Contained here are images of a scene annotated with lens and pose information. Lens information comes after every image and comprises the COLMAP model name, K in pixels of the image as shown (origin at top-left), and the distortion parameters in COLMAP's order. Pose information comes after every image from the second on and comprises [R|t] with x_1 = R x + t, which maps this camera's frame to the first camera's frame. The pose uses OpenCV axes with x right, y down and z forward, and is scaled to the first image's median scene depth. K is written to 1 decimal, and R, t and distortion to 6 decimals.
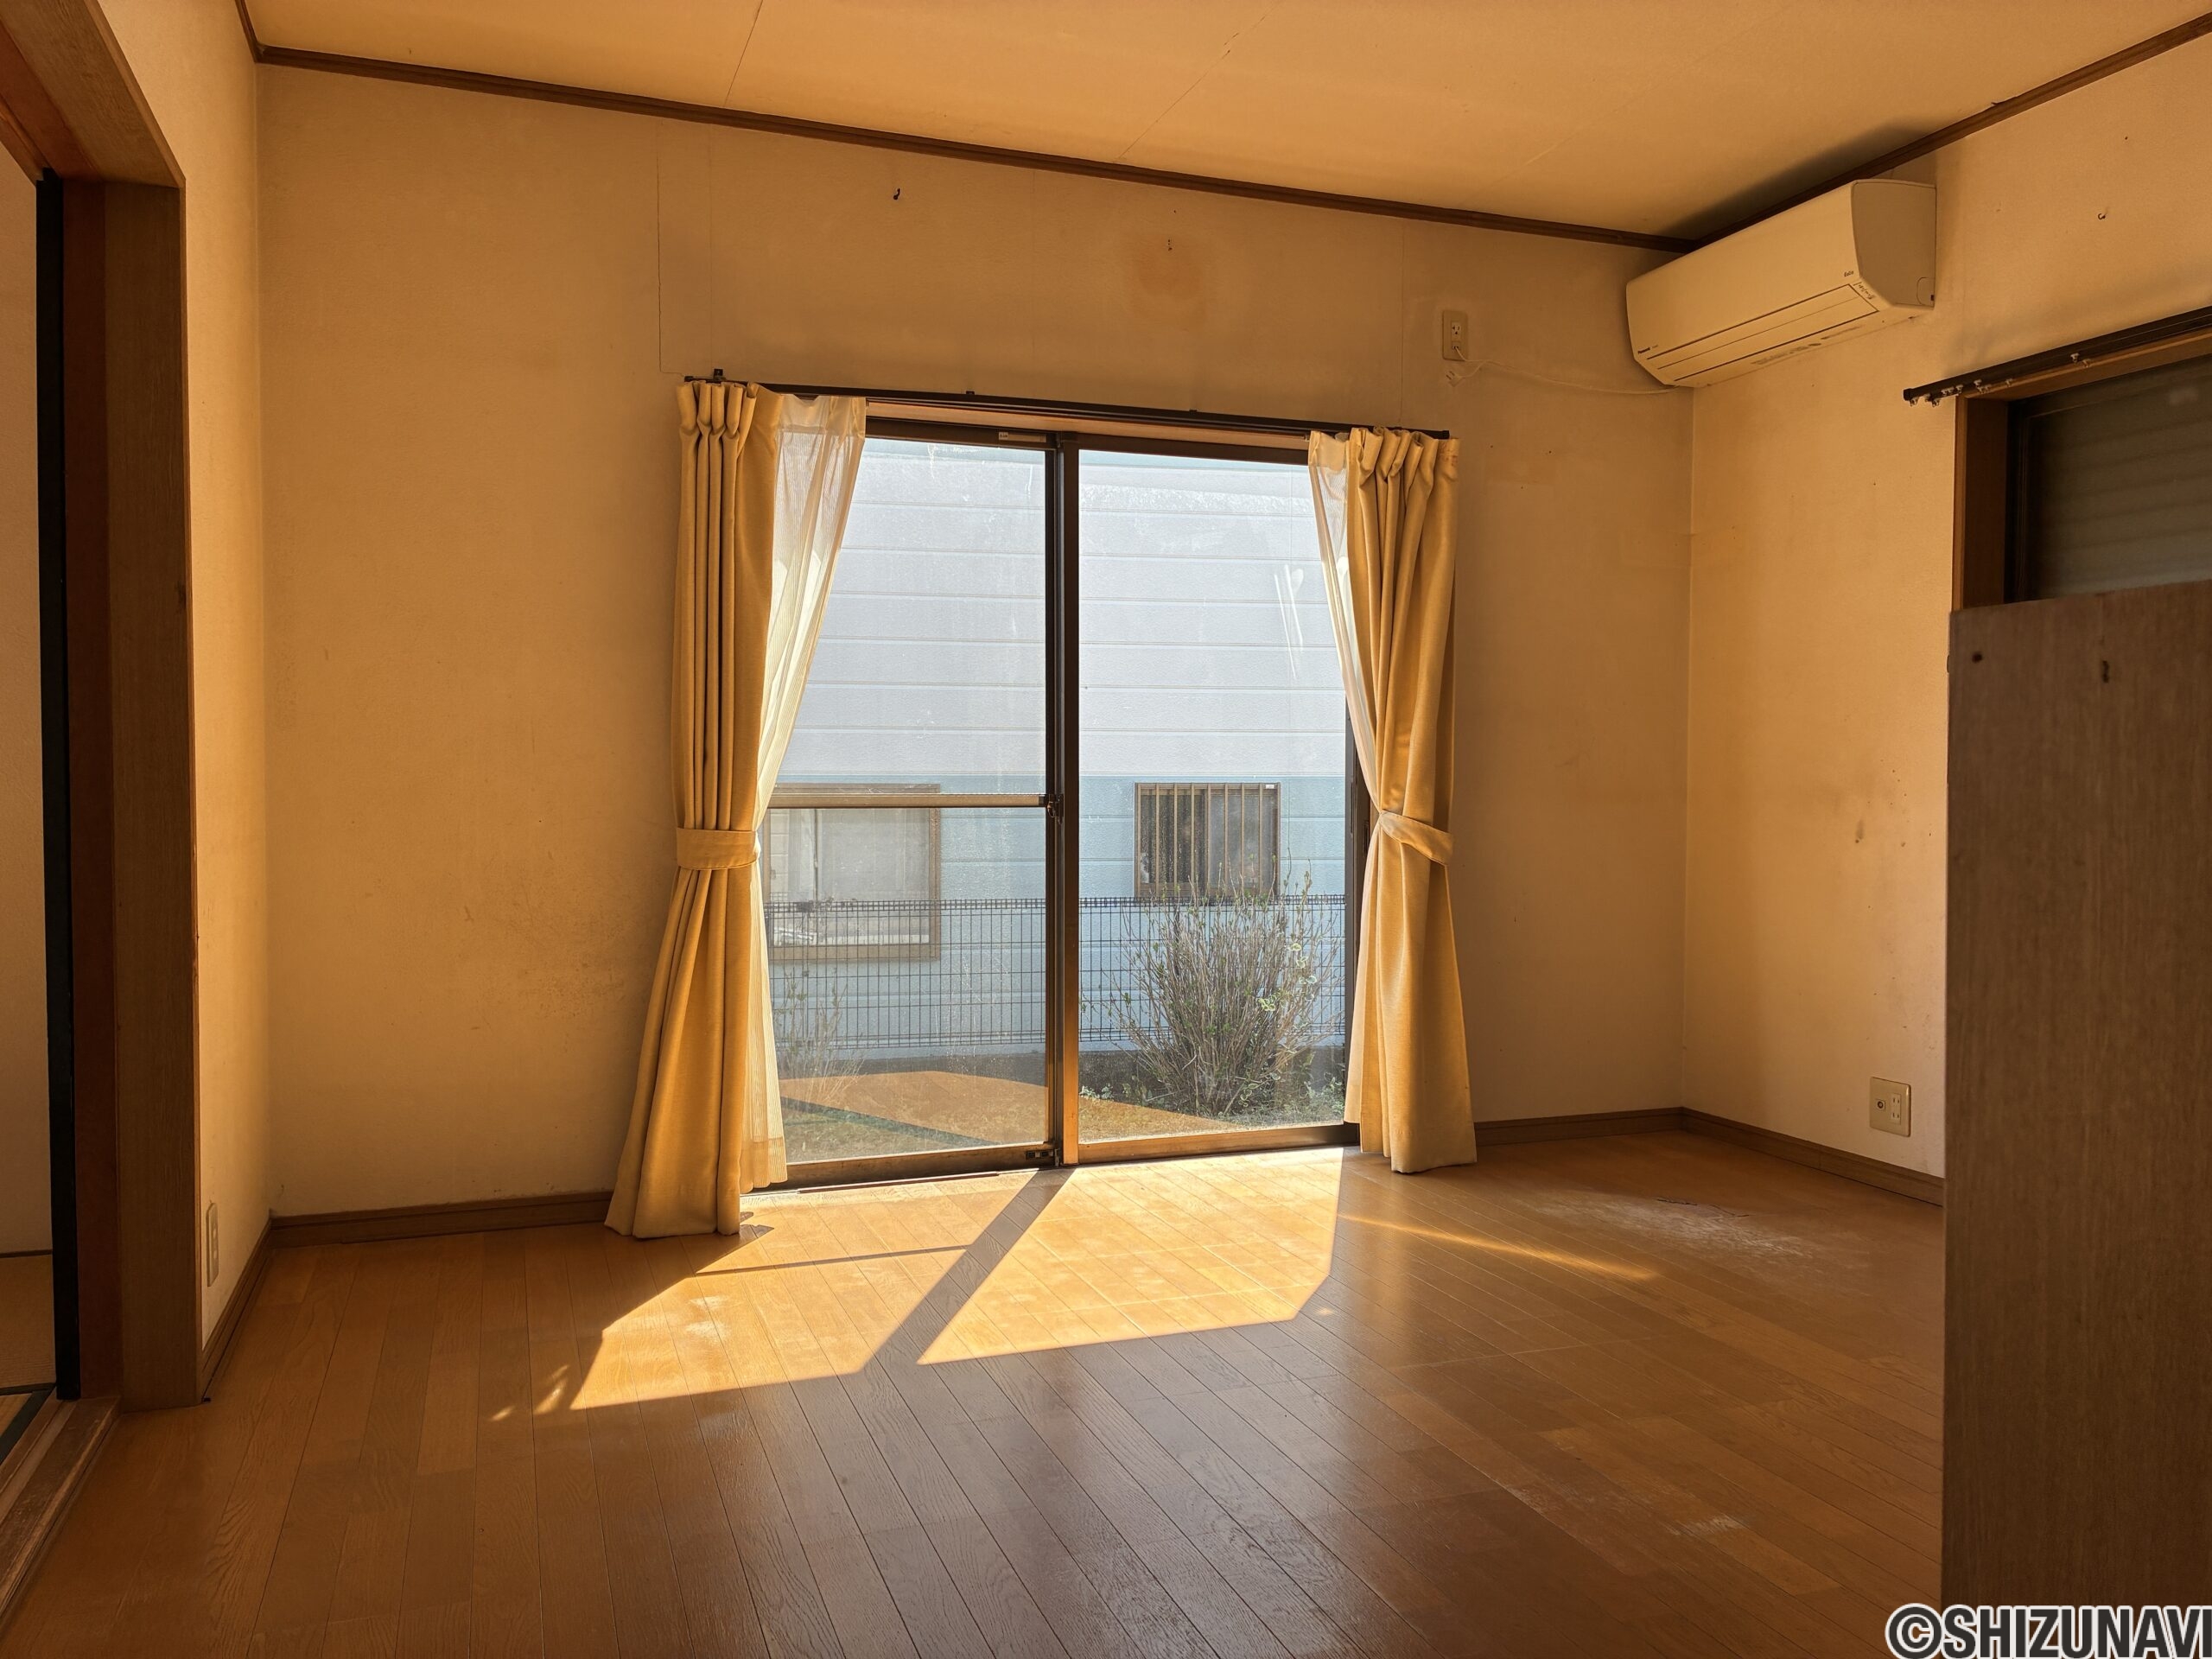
lens RADIAL K [[1674.8, 0, 1105.3], [0, 1674.8, 835.6], [0, 0, 1]] dist [0.043256, -0.045545]
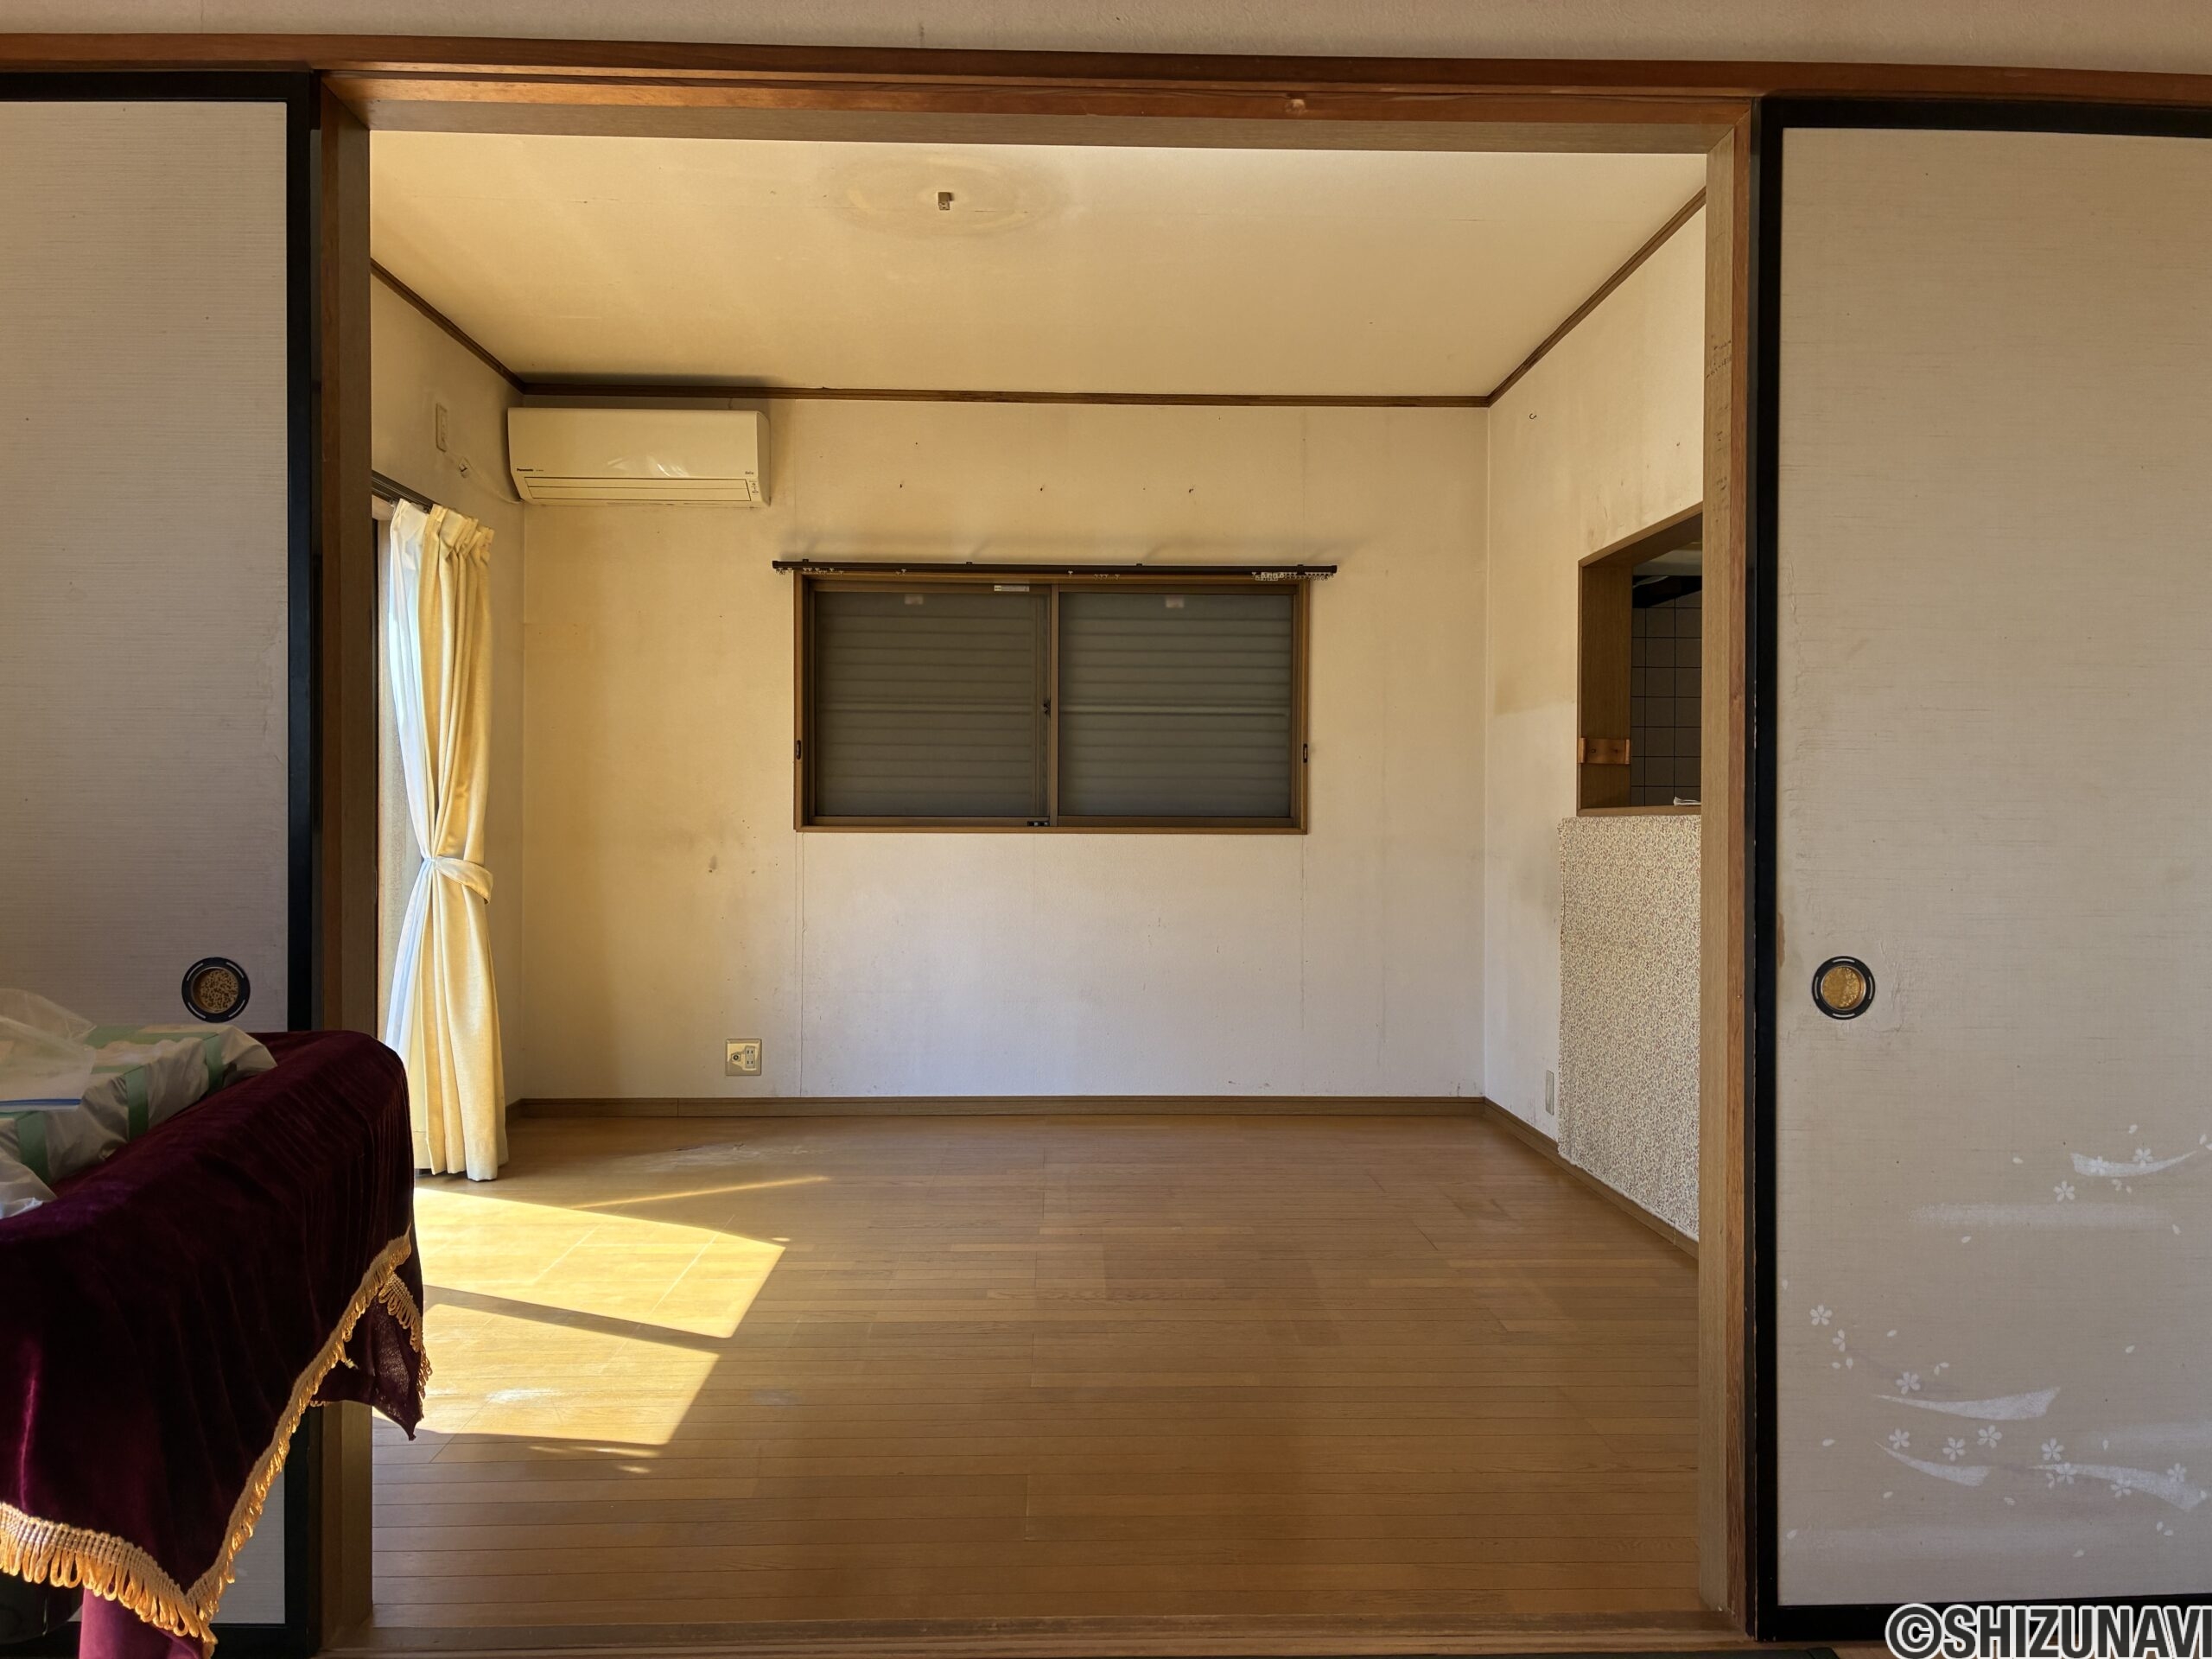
lens RADIAL K [[1674.8, 0, 1099.9], [0, 1674.8, 834.8], [0, 0, 1]] dist [0.043256, -0.045545]
pose [[0.323465, -0.008088, 0.946206, -0.803134], [0.023157, 0.999732, 0.000630, -0.021244], [-0.945957, 0.021707, 0.323565, 0.263370]]
